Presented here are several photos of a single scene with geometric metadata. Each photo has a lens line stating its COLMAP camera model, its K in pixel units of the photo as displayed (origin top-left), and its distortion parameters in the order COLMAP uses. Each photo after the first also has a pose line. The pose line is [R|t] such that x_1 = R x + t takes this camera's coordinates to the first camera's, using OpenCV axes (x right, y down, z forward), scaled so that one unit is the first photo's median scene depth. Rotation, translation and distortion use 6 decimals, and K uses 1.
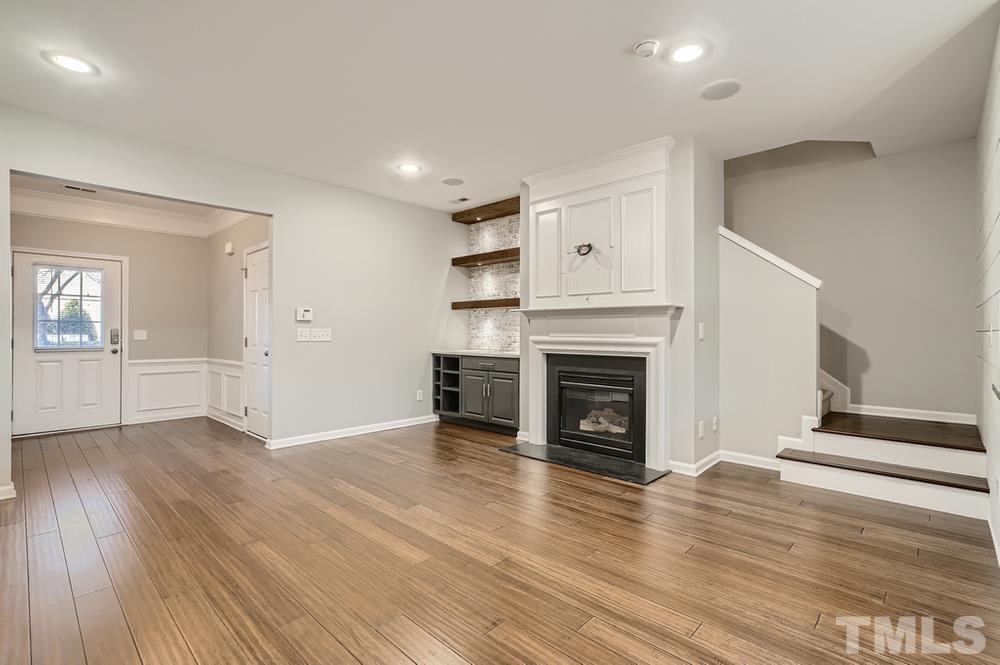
lens RADIAL K [[465.3, 0, 502.5], [0, 465.3, 330.6], [0, 0, 1]] dist [-0.032761, 0.023138]
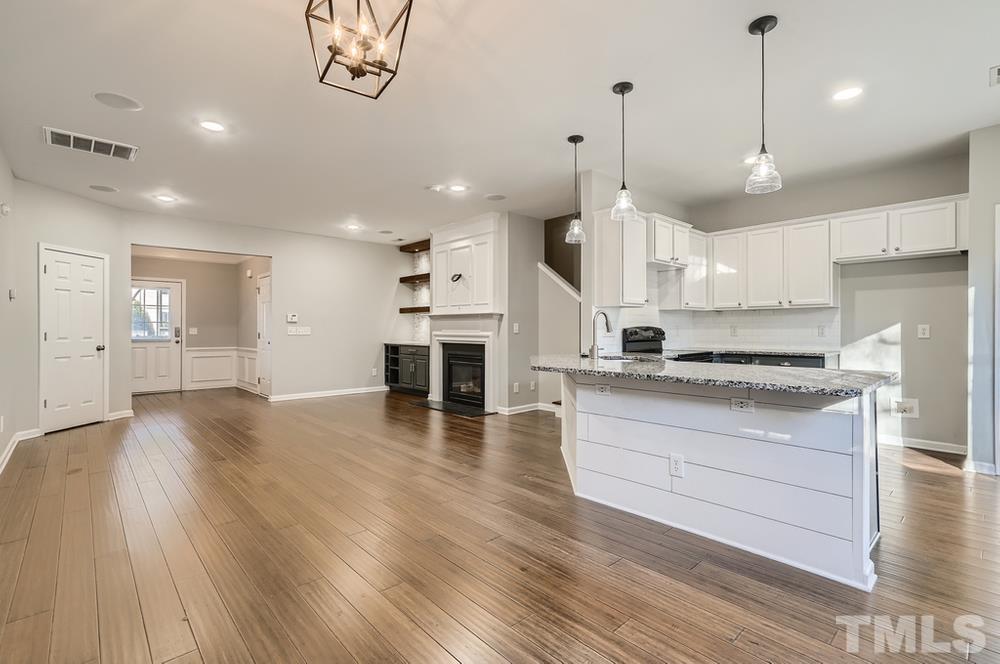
lens RADIAL K [[465.3, 0, 502.5], [0, 465.3, 330.1], [0, 0, 1]] dist [-0.032761, 0.023138]
pose [[0.997727, -0.000376, -0.067389, 0.363106], [0.000731, 0.999986, 0.005250, -0.001131], [0.067386, -0.005287, 0.997713, -0.488399]]
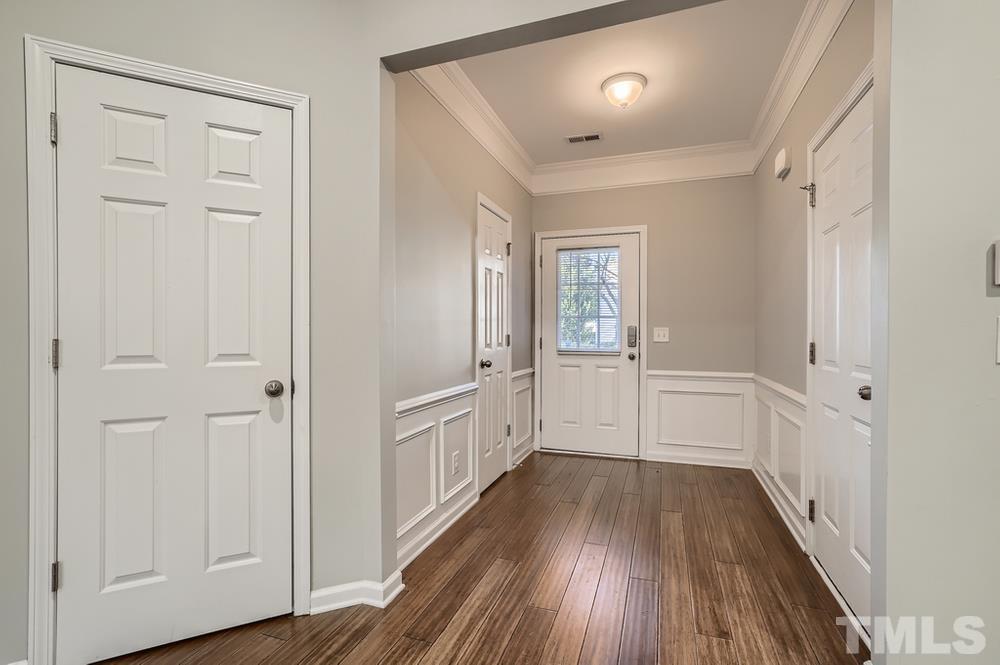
lens RADIAL K [[465.3, 0, 502.5], [0, 465.3, 330.6], [0, 0, 1]] dist [-0.032761, 0.023138]
pose [[0.414548, -0.000235, -0.910028, -0.285487], [0.001714, 0.999998, 0.000523, 0.003016], [0.910026, -0.001776, 0.414547, 0.561126]]
